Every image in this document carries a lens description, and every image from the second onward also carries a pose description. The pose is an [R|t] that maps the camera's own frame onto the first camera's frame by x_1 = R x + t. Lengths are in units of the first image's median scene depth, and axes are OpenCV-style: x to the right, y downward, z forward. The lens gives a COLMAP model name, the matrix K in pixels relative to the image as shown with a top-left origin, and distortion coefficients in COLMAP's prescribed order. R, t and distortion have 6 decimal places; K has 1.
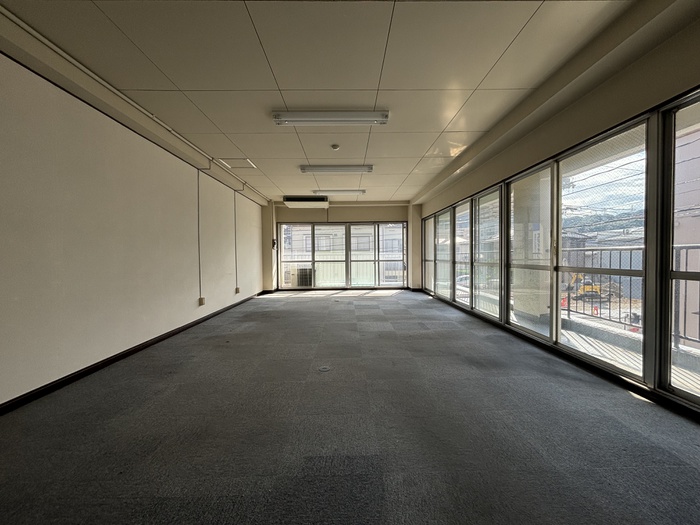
lens RADIAL K [[280.9, 0, 349.7], [0, 280.9, 260.0], [0, 0, 1]] dist [0.003233, -0.000682]
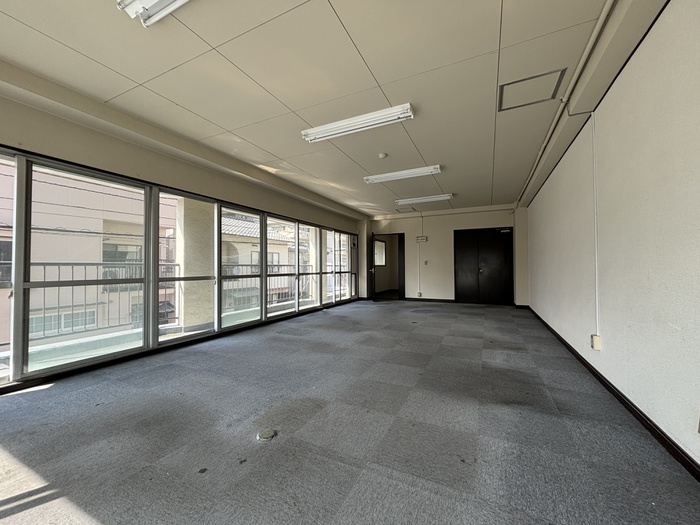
lens RADIAL K [[280.9, 0, 351.2], [0, 280.9, 264.4], [0, 0, 1]] dist [0.003233, -0.000682]
pose [[-0.893289, 0.016577, 0.449176, -0.190018], [0.018469, 0.999829, -0.000169, -0.010097], [-0.449103, 0.008145, -0.893443, 0.925150]]
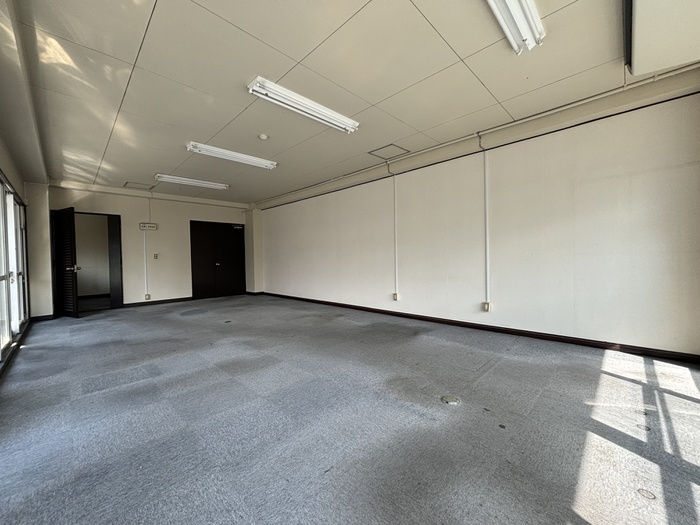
lens RADIAL K [[280.9, 0, 348.1], [0, 280.9, 265.3], [0, 0, 1]] dist [0.003233, -0.000682]
pose [[-0.714127, 0.042856, -0.698703, 0.190089], [0.014583, 0.998818, 0.046359, -0.014967], [0.699864, 0.022917, -0.713908, 0.878430]]
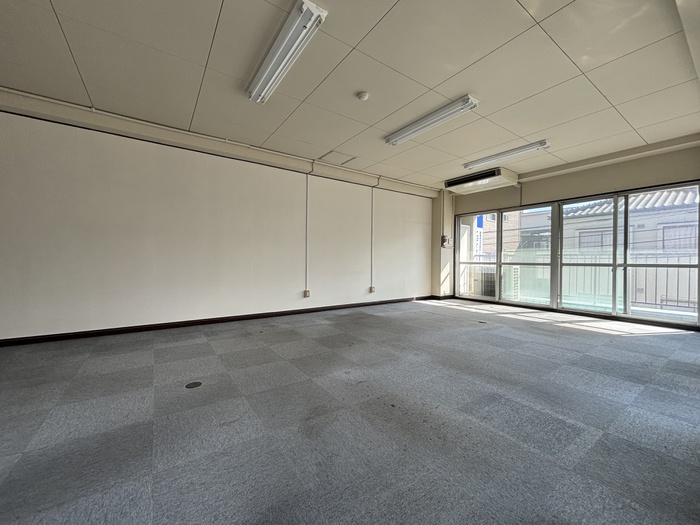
lens RADIAL K [[280.9, 0, 351.2], [0, 280.9, 263.5], [0, 0, 1]] dist [0.003233, -0.000682]
pose [[0.561171, 0.022988, -0.827380, 0.253464], [-0.025057, 0.999628, 0.010779, 0.006475], [0.827320, 0.014683, 0.561538, 0.283033]]
